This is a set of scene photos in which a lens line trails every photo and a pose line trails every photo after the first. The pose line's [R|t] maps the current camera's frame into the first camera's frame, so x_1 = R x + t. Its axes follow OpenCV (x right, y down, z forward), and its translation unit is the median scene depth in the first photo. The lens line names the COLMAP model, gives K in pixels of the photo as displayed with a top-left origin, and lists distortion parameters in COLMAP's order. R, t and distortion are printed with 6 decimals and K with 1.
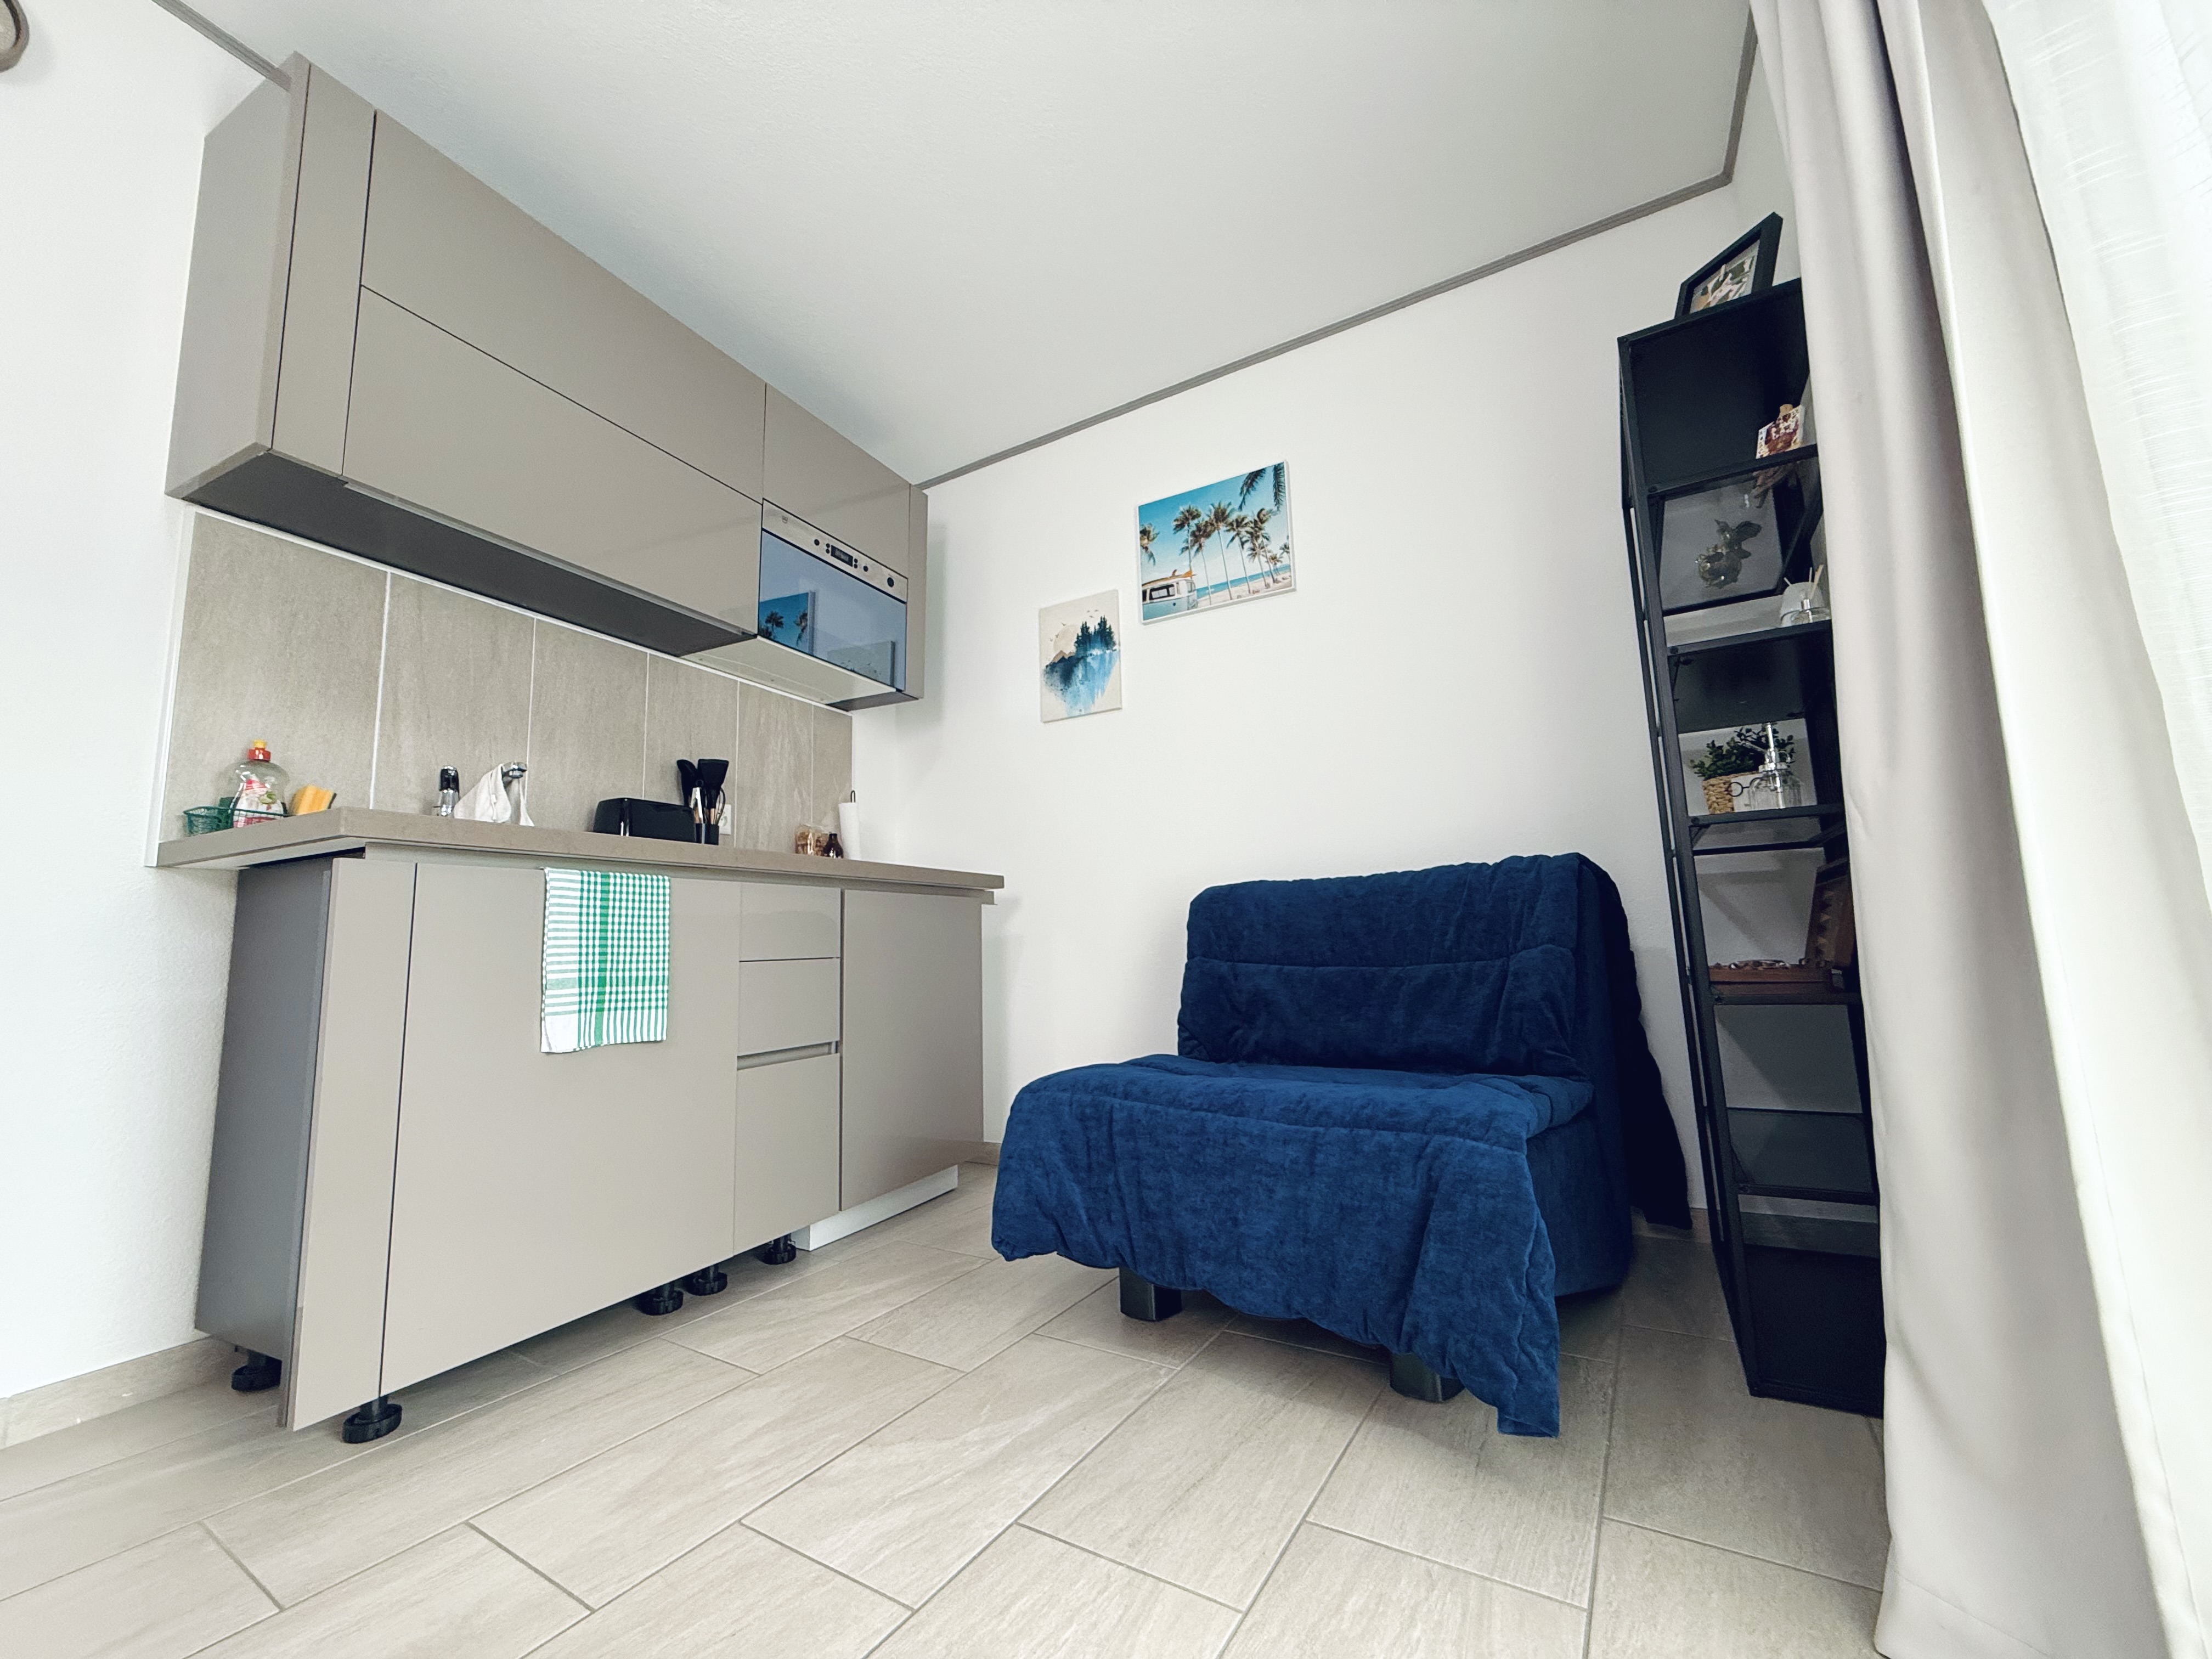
lens RADIAL K [[877.4, 0, 1100.6], [0, 877.4, 833.7], [0, 0, 1]] dist [-0.002656, 0.000491]
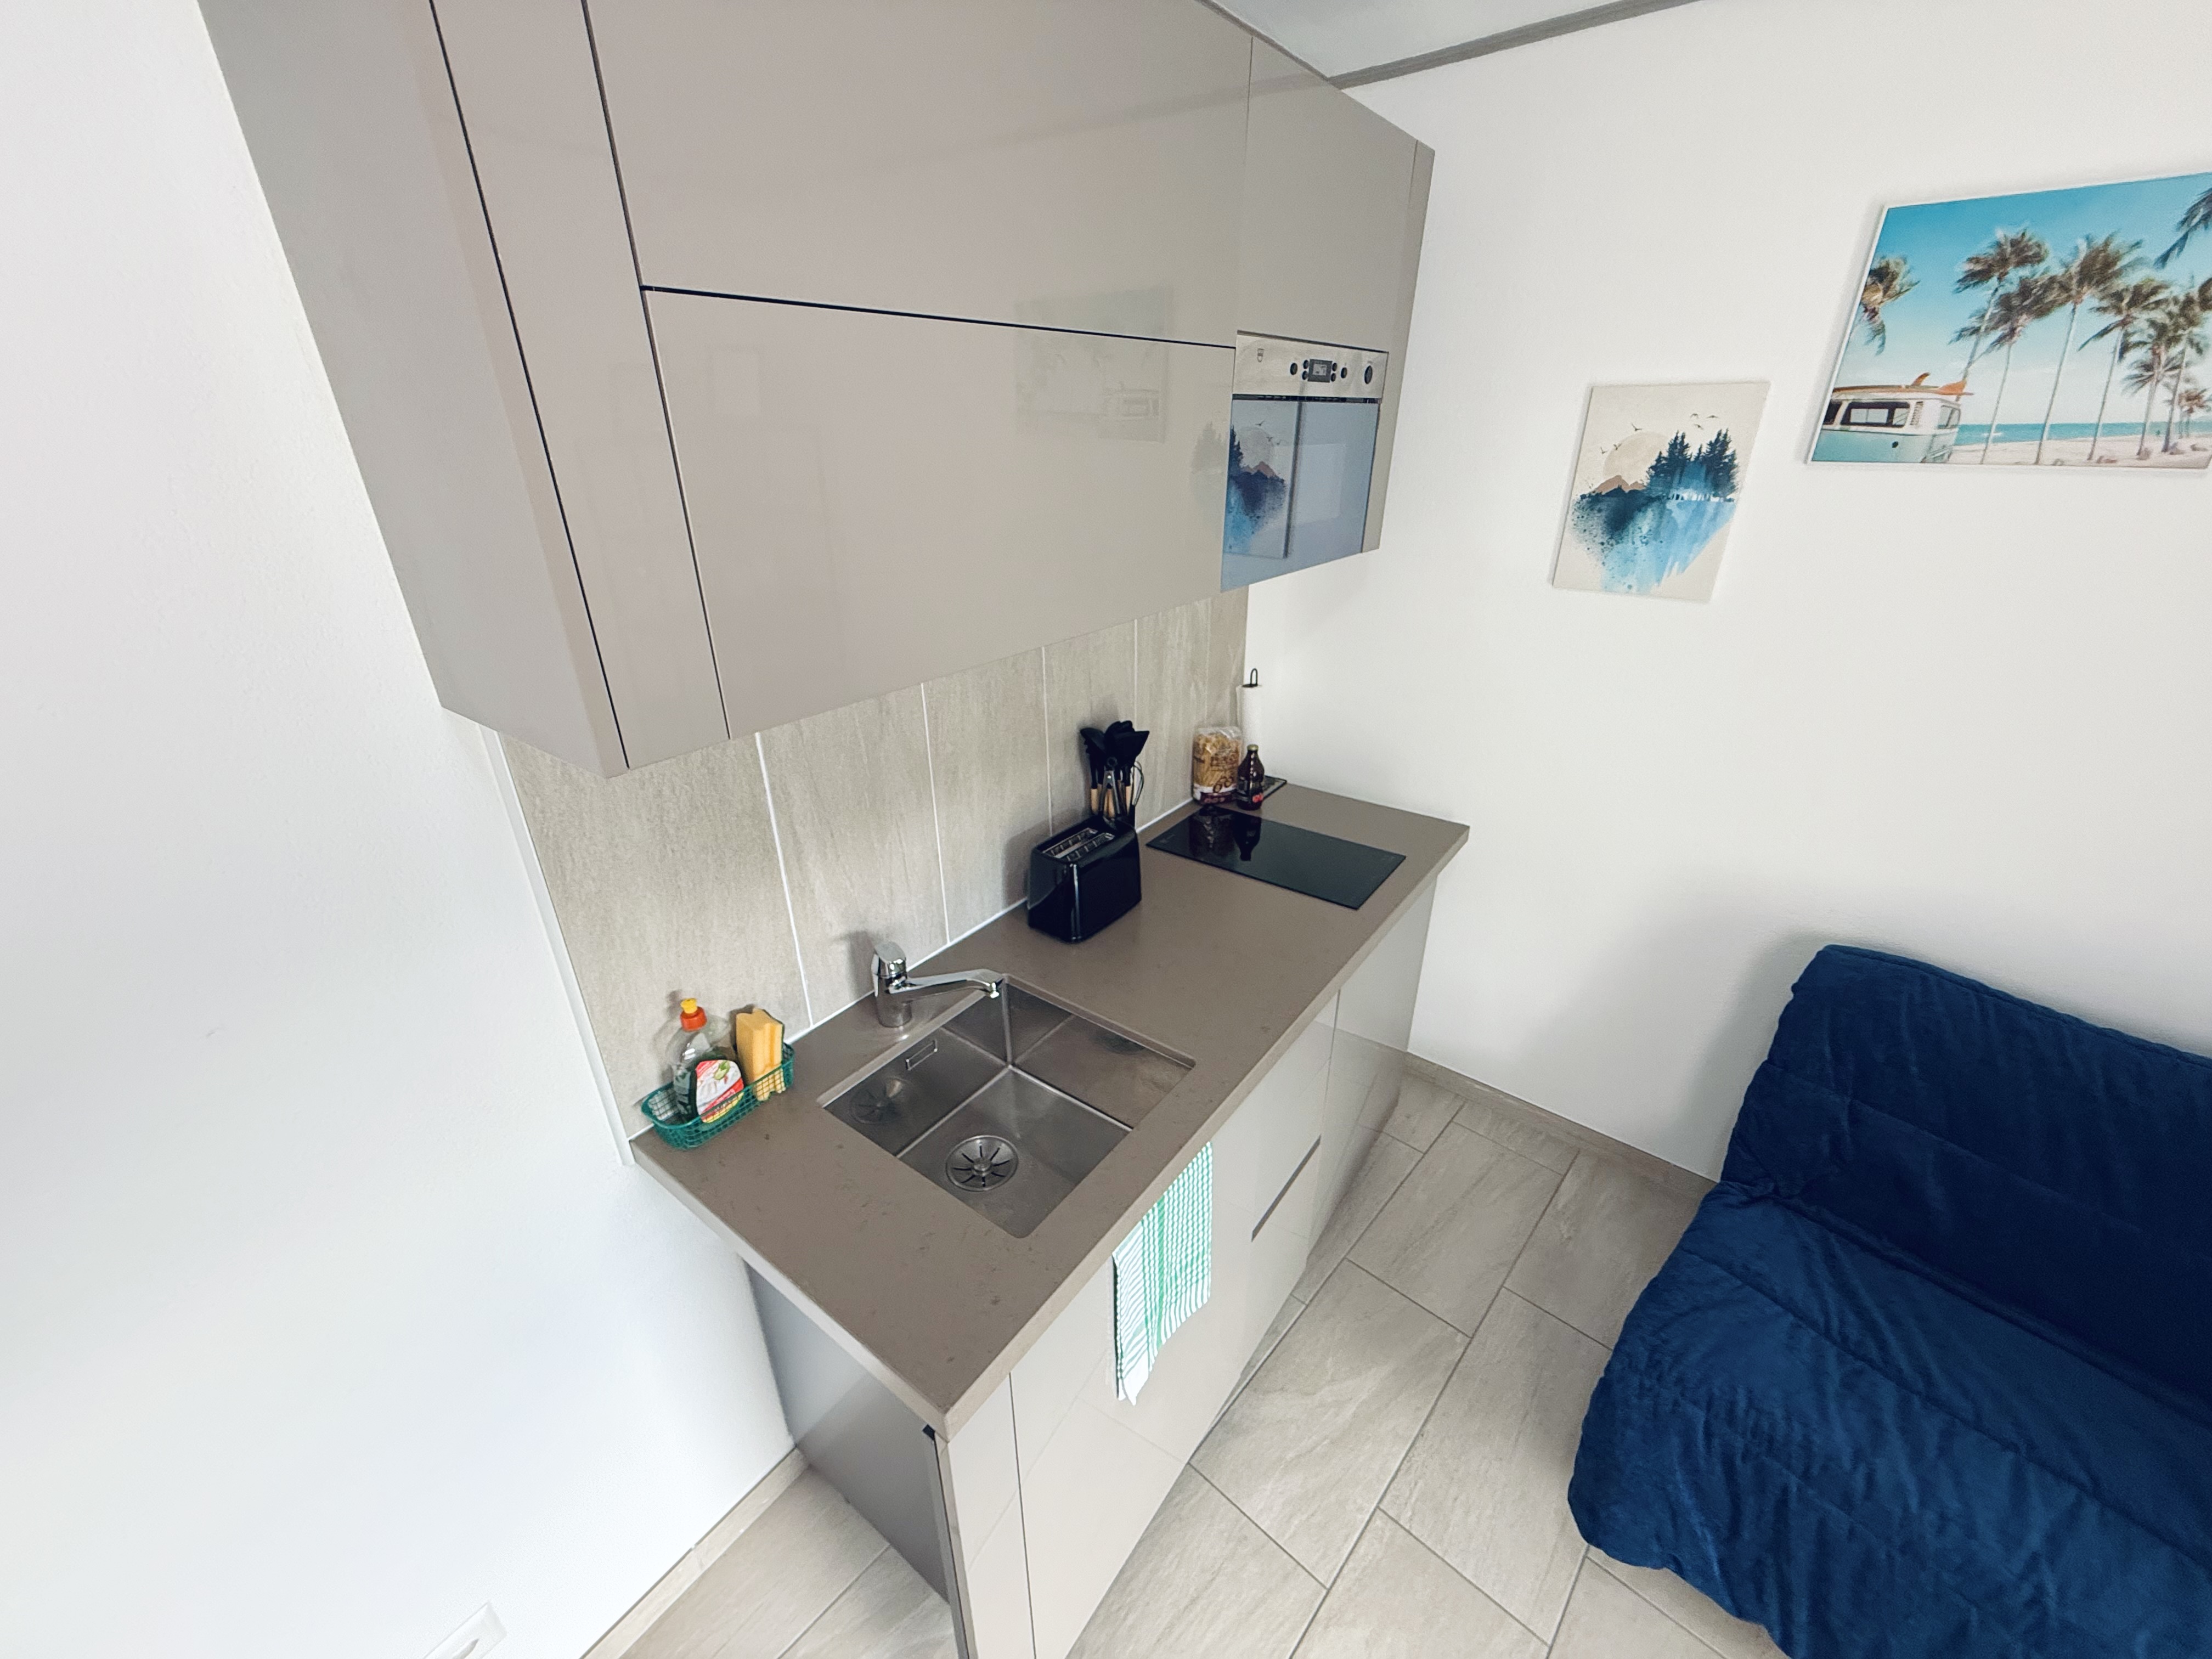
lens RADIAL K [[877.4, 0, 1101.0], [0, 877.4, 831.8], [0, 0, 1]] dist [-0.002656, 0.000491]
pose [[0.983603, 0.092491, -0.154827, -0.312137], [0.006437, 0.839930, 0.542657, -0.367833], [0.180234, -0.534755, 0.825562, 0.319823]]
